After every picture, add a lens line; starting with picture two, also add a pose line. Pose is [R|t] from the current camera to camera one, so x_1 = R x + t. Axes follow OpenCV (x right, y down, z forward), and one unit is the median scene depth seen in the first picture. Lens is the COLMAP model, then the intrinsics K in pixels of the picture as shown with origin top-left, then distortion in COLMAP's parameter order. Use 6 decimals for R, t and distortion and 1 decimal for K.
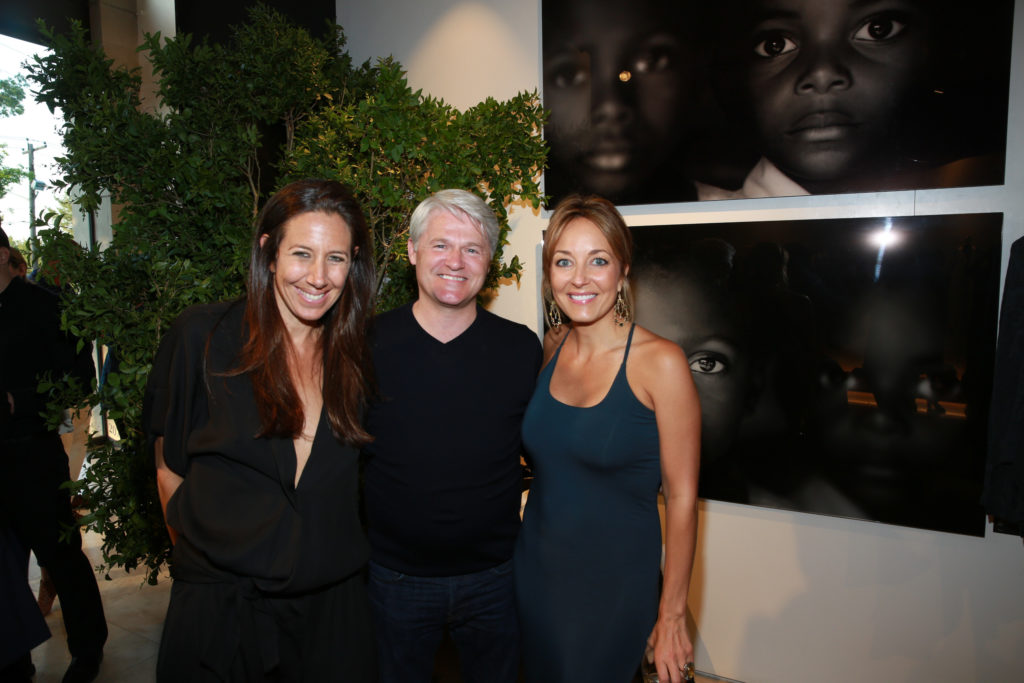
lens RADIAL K [[714.0, 0, 504.6], [0, 714.0, 341.1], [0, 0, 1]] dist [-0.089582, 0.065400]
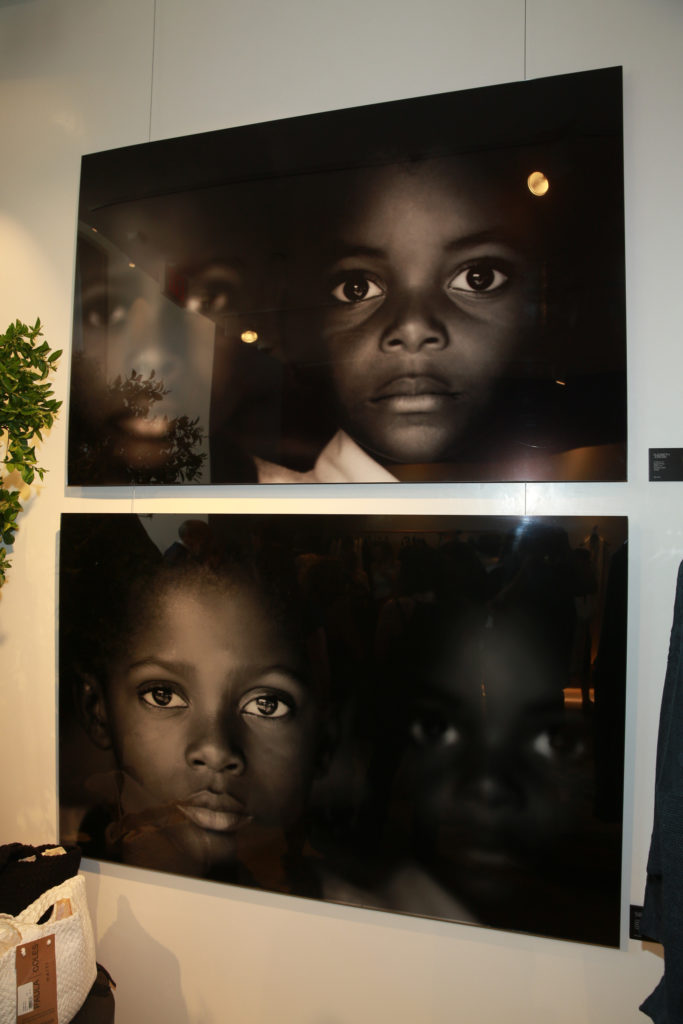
lens RADIAL K [[714.0, 0, 337.0], [0, 714.0, 520.7], [0, 0, 1]] dist [-0.089582, 0.065400]
pose [[0.973607, 0.034211, 0.225651, 0.197767], [-0.007103, 0.992764, -0.119868, -0.073672], [-0.228119, 0.115102, 0.966806, 0.274718]]
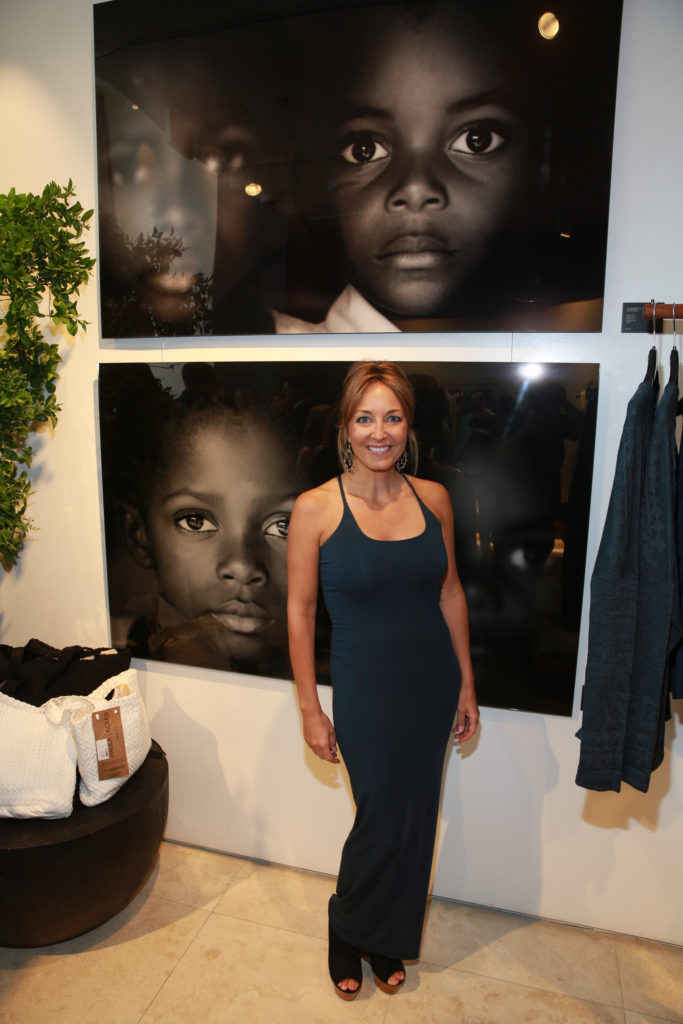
lens RADIAL K [[714.0, 0, 339.1], [0, 714.0, 520.1], [0, 0, 1]] dist [-0.089582, 0.065400]
pose [[0.973511, -0.009904, 0.228427, 0.162037], [-0.006745, 0.997382, 0.071993, -0.041373], [-0.228542, -0.071627, 0.970895, 0.160460]]
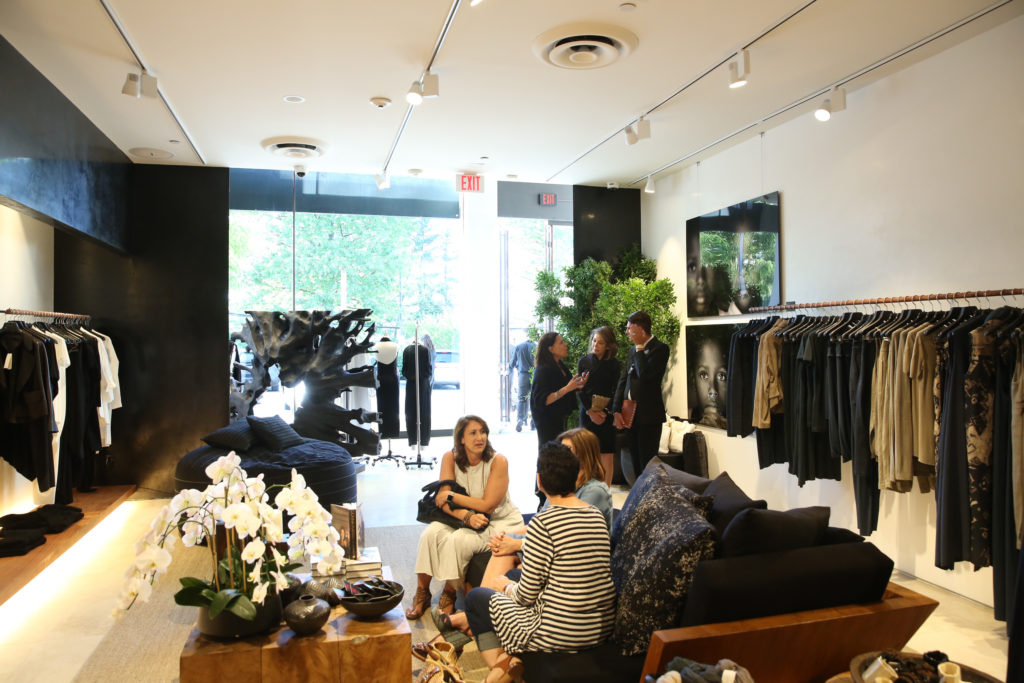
lens RADIAL K [[714.0, 0, 511.3], [0, 714.0, 335.5], [0, 0, 1]] dist [-0.089582, 0.065400]
pose [[0.714394, 0.000559, -0.699743, 1.691186], [-0.064745, 0.995763, -0.065305, 0.110101], [0.696742, 0.091958, 0.711403, -1.545734]]
